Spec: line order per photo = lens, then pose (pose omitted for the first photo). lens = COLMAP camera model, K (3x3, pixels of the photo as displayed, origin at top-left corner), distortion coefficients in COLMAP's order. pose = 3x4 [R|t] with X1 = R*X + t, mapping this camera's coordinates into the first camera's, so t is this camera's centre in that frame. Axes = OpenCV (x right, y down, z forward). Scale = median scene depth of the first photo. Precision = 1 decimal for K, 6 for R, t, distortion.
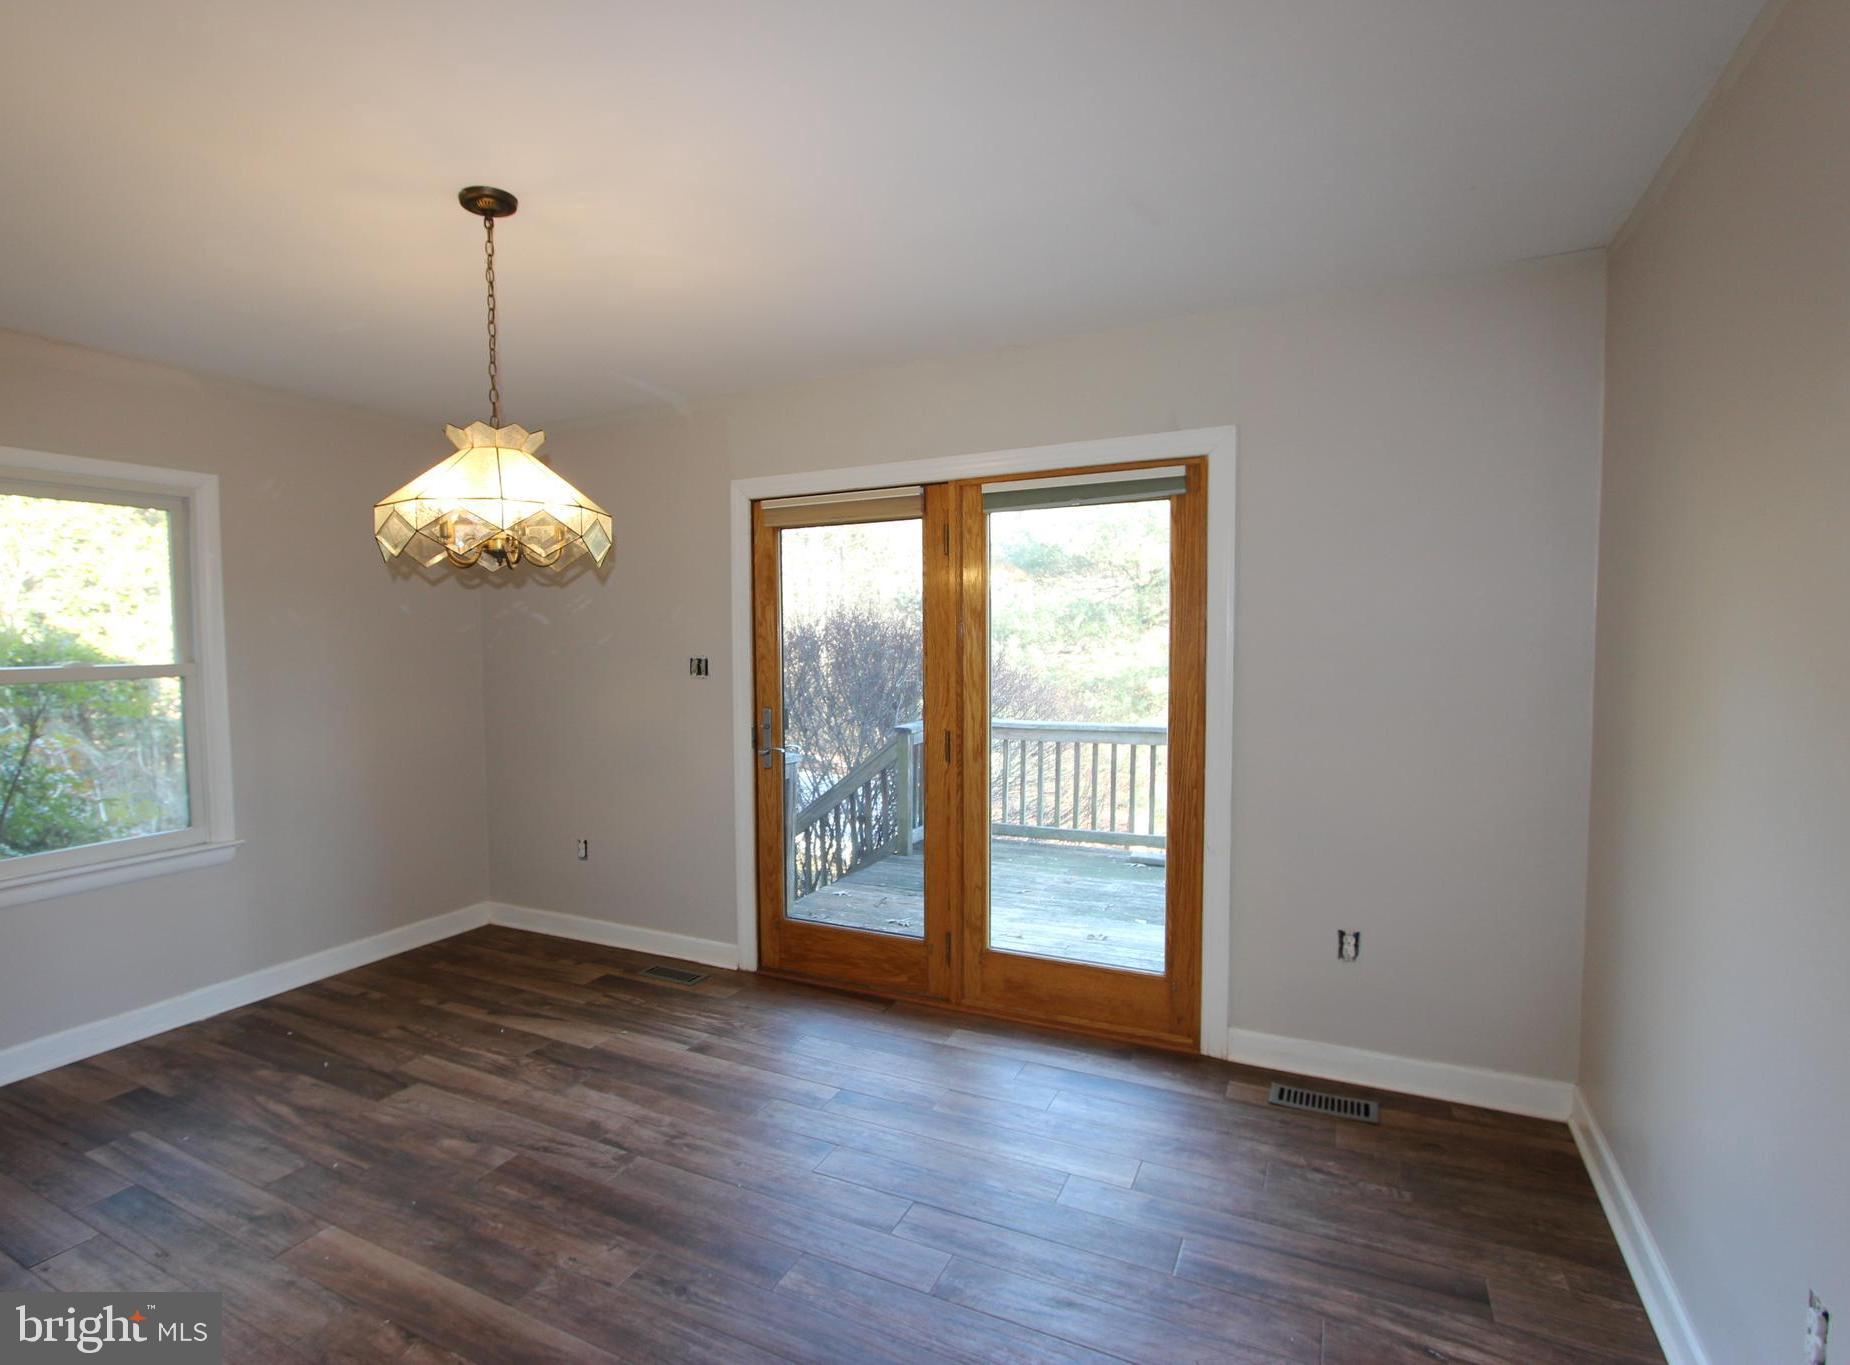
lens RADIAL K [[929.6, 0, 833.4], [0, 929.6, 676.0], [0, 0, 1]] dist [-0.012408, 0.002629]
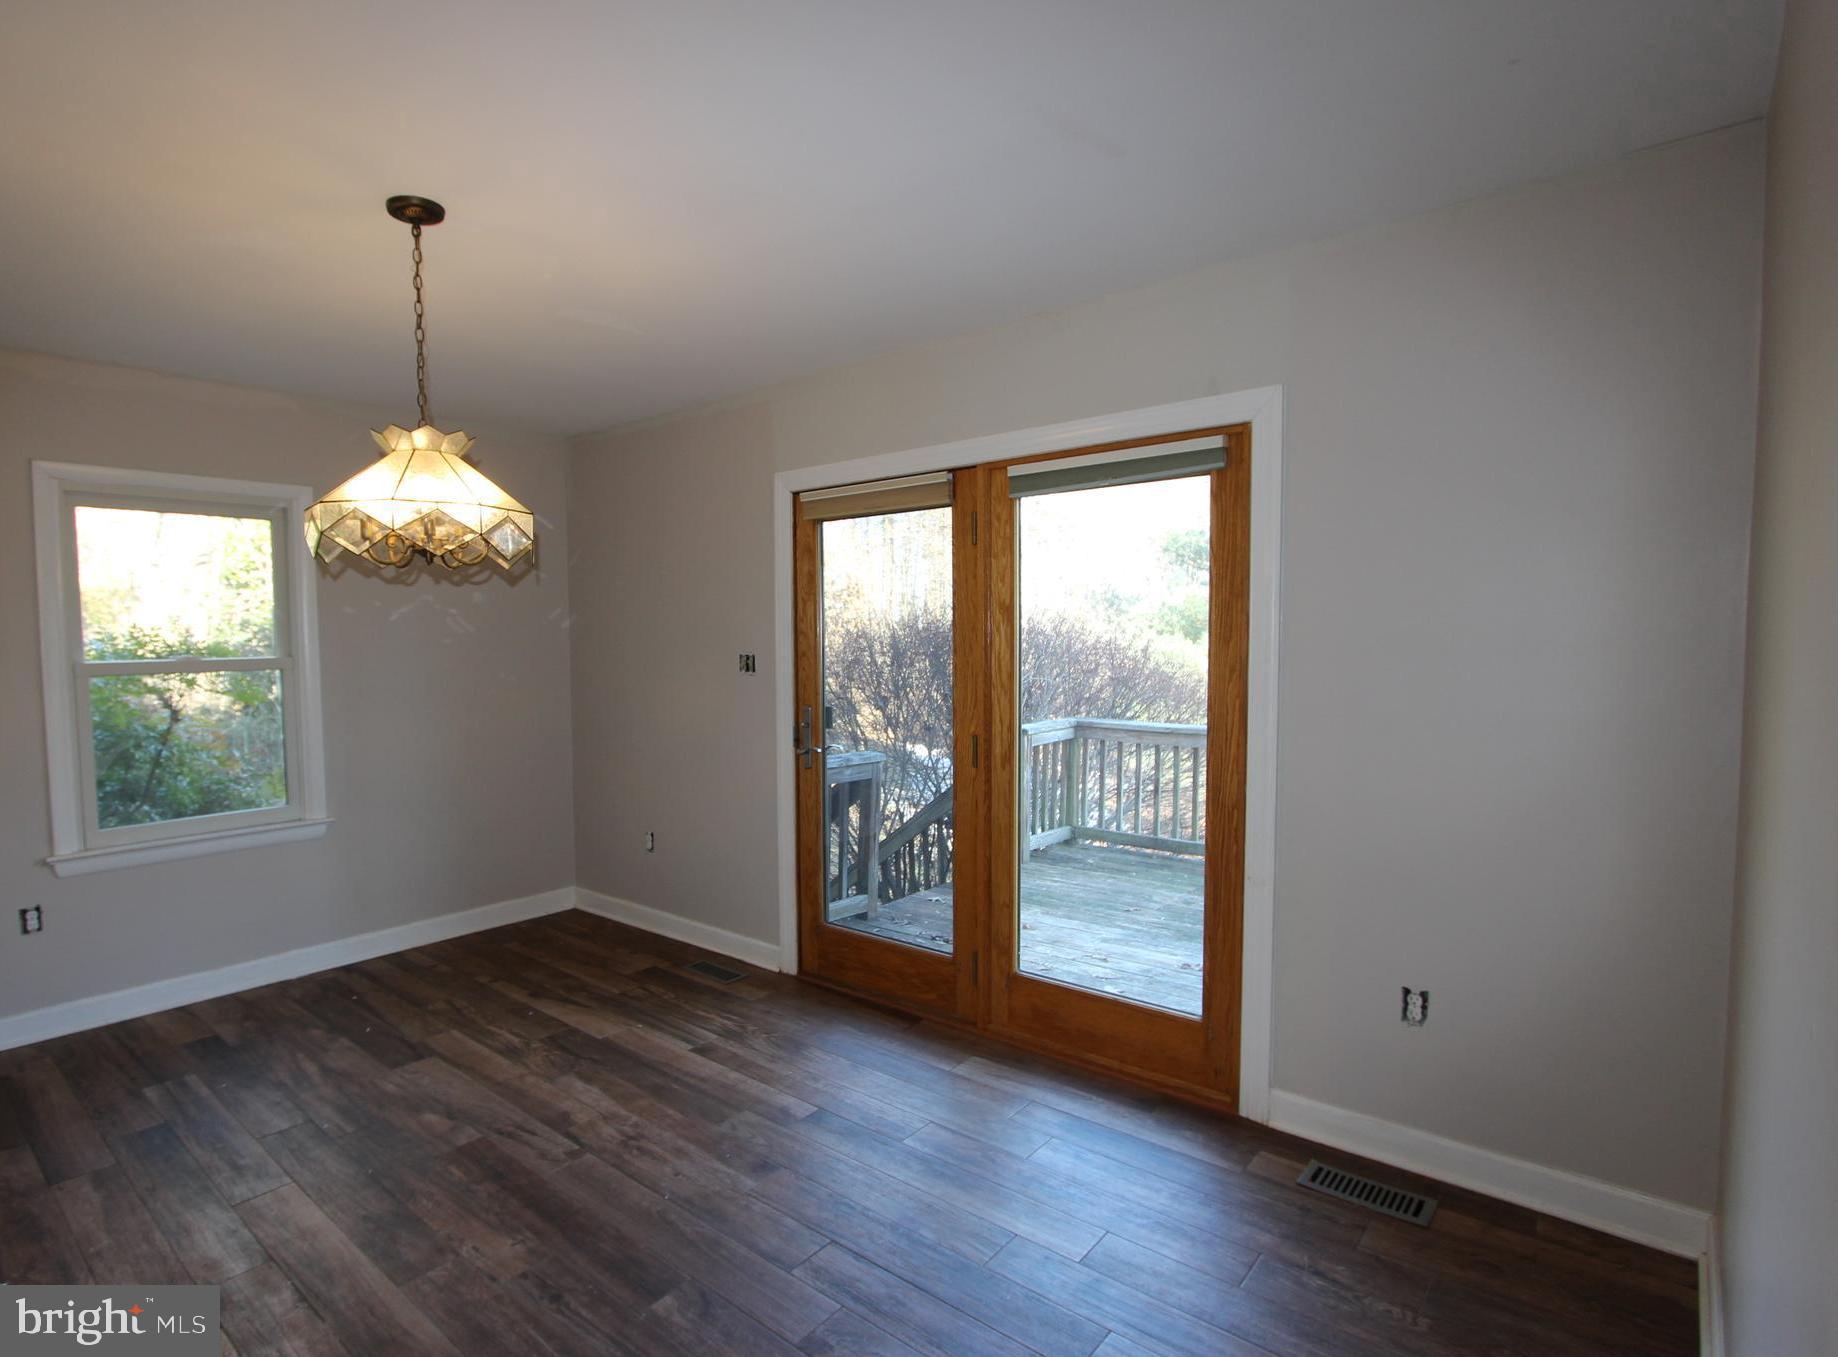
lens RADIAL K [[923.6, 0, 919.9], [0, 923.6, 677.0], [0, 0, 1]] dist [-0.012408, 0.002629]
pose [[0.973824, 0.010023, -0.227081, 0.300918], [-0.008316, 0.999930, 0.008472, -0.006259], [0.227150, -0.006362, 0.973839, 0.098311]]
